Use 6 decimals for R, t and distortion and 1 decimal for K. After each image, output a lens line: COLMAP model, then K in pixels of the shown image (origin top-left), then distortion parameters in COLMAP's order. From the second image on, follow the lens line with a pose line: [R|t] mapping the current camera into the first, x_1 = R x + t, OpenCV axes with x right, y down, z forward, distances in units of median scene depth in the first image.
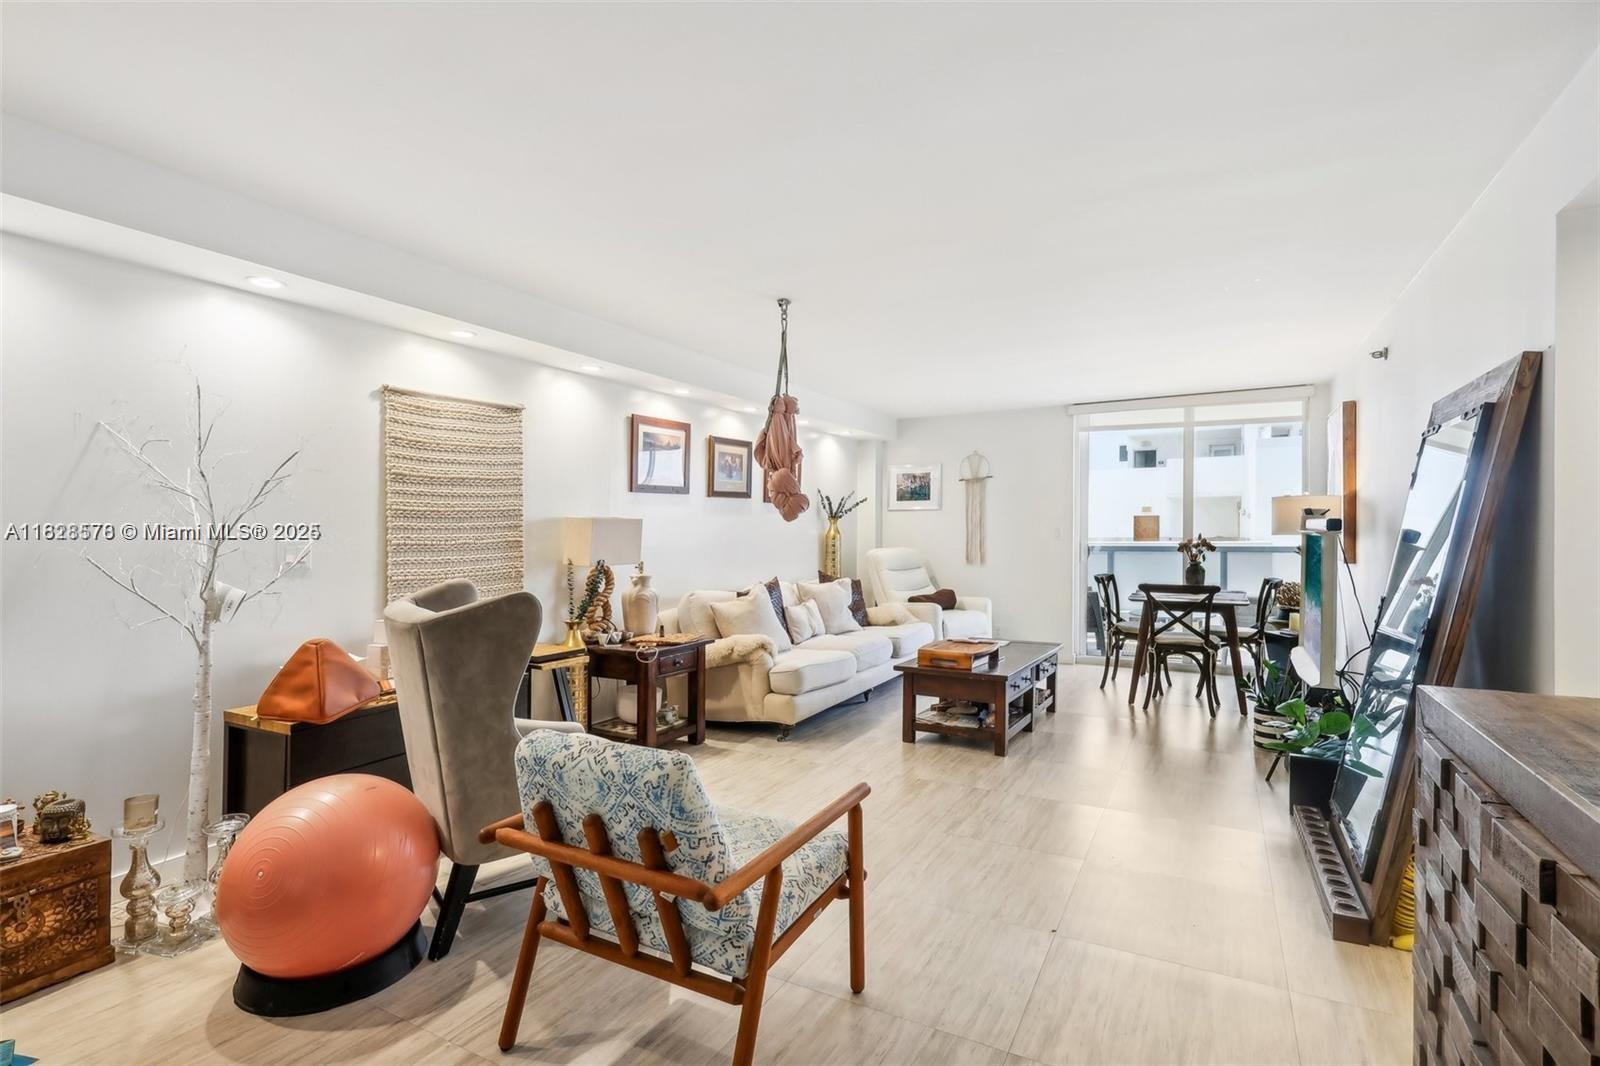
lens RADIAL K [[759.6, 0, 800.0], [0, 759.6, 533.0], [0, 0, 1]] dist [-0.001993, -0.001433]
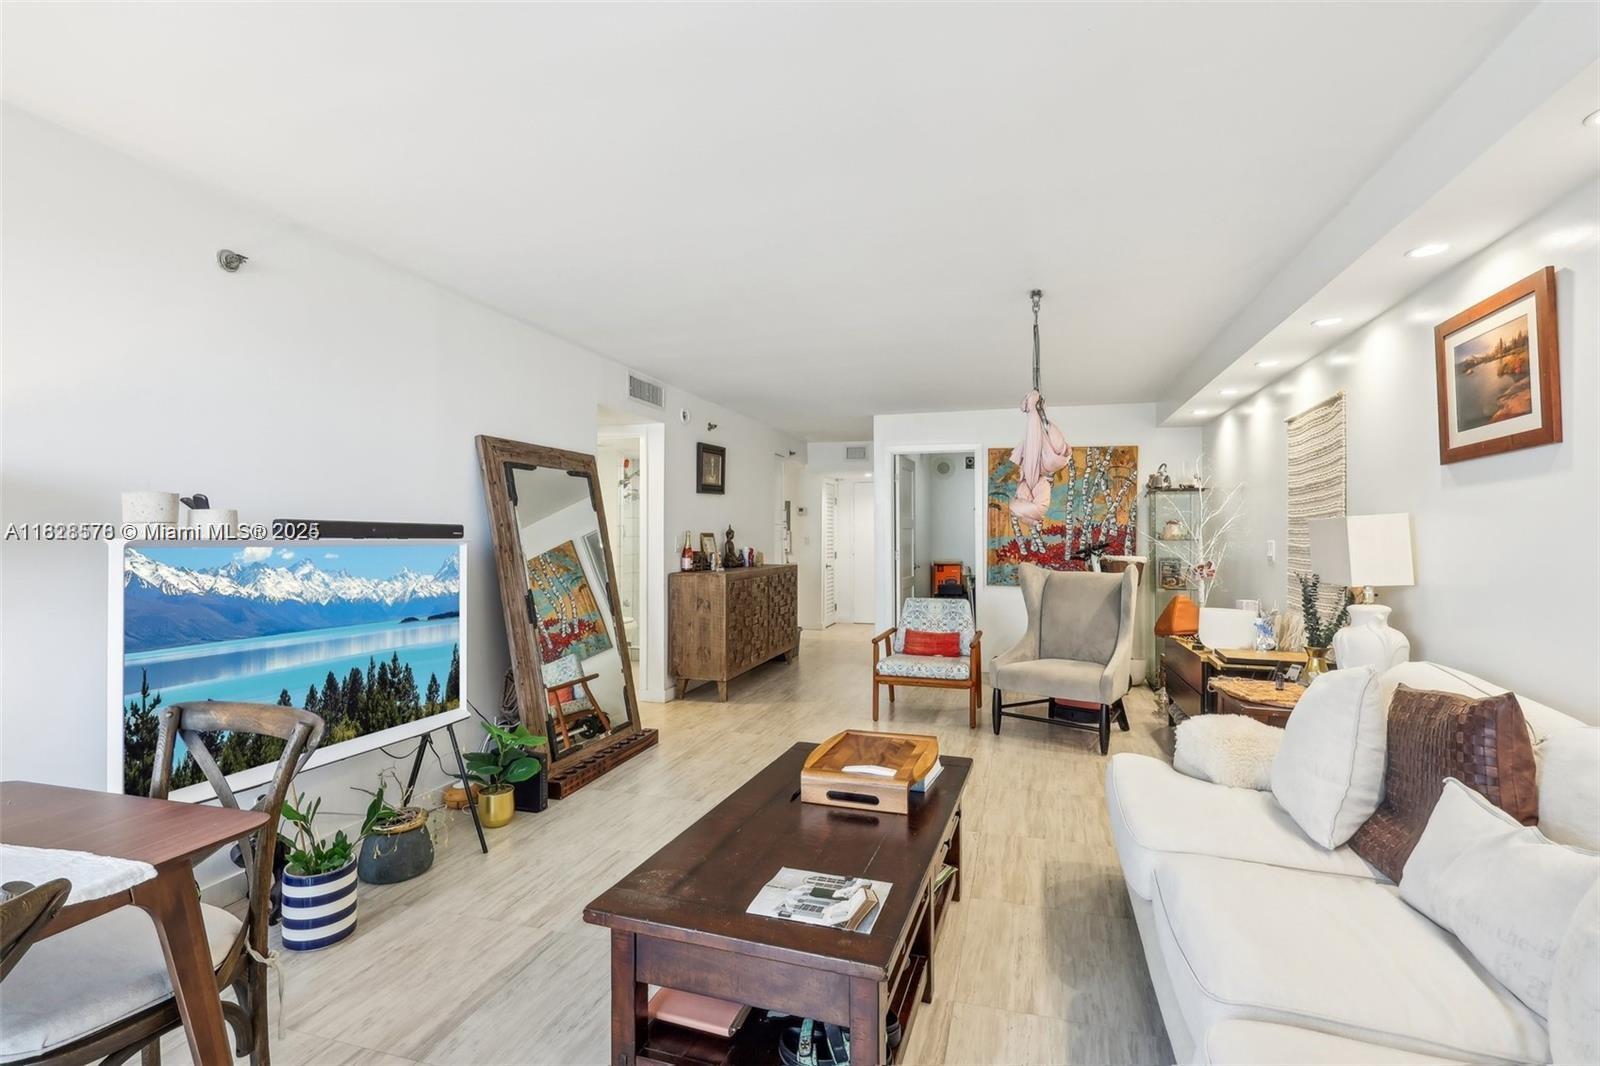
lens RADIAL K [[759.6, 0, 800.0], [0, 759.6, 533.0], [0, 0, 1]] dist [-0.001993, -0.001433]
pose [[-0.979555, -0.000441, -0.201178, 0.348837], [-0.000269, 1.000000, -0.000881, -0.004282], [0.201178, -0.000808, -0.979554, 1.442415]]
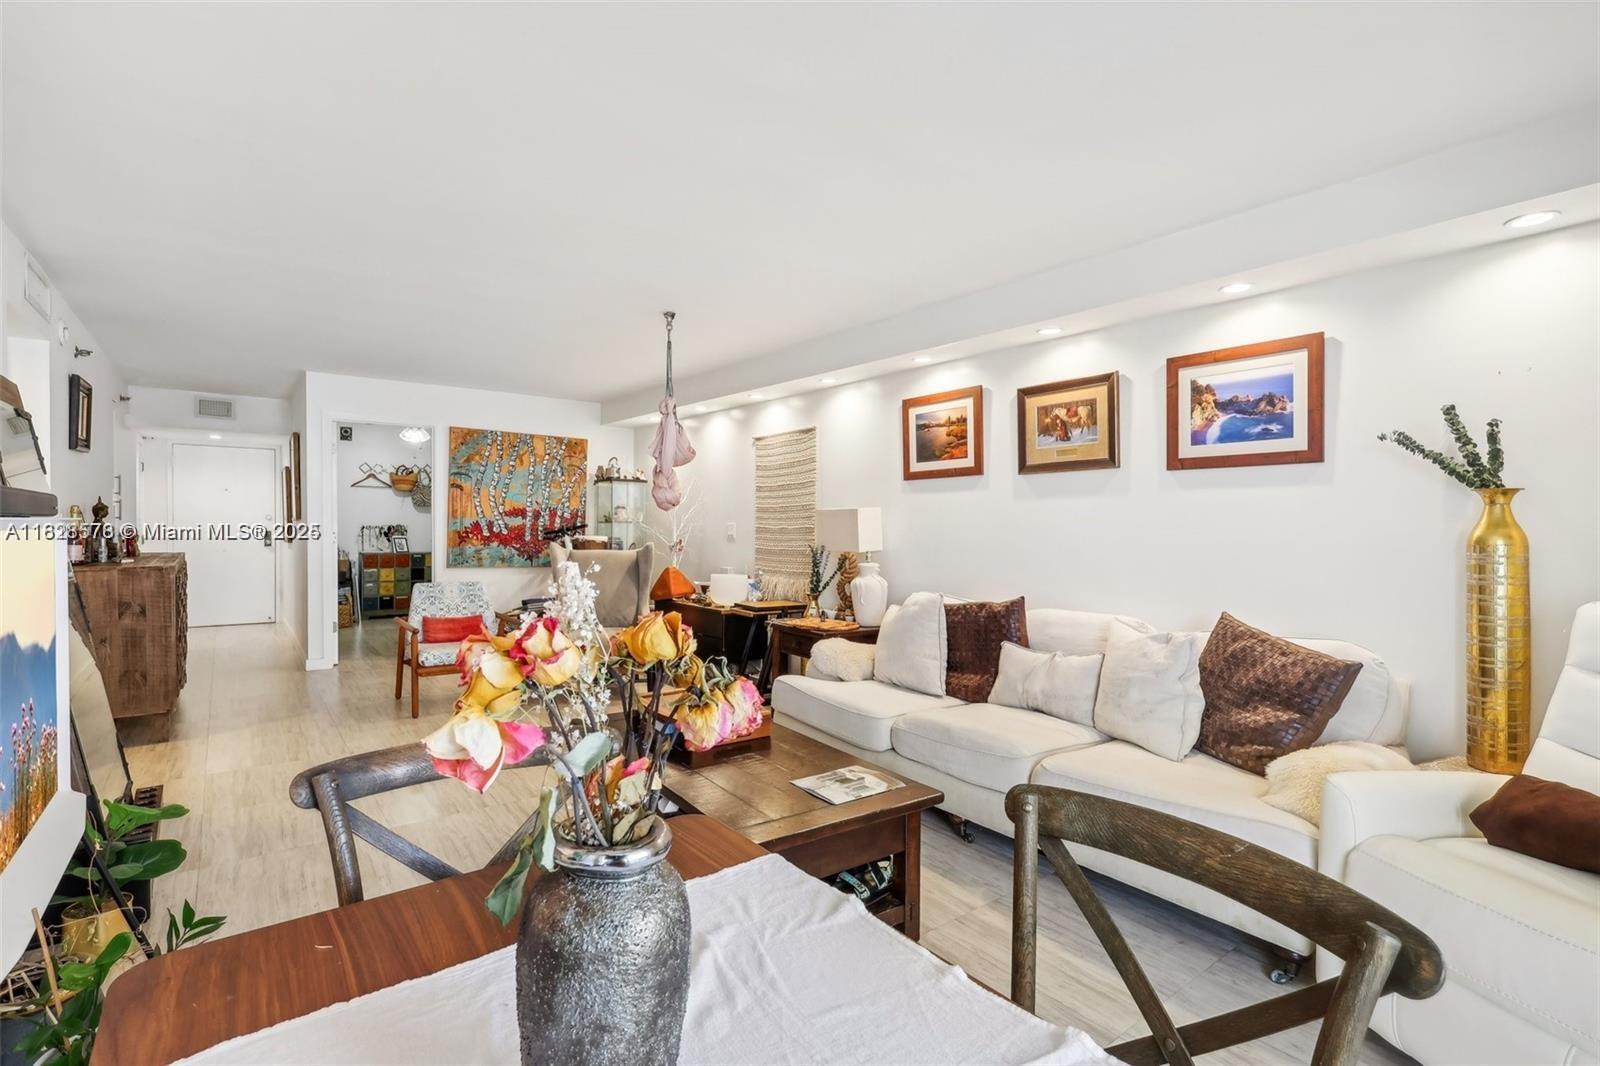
lens RADIAL K [[759.6, 0, 800.0], [0, 759.6, 533.0], [0, 0, 1]] dist [-0.001993, -0.001433]
pose [[-0.404603, 0.009912, -0.914439, 0.712826], [-0.012746, 0.999783, 0.016477, -0.001890], [0.914404, 0.018322, -0.404388, 1.266807]]
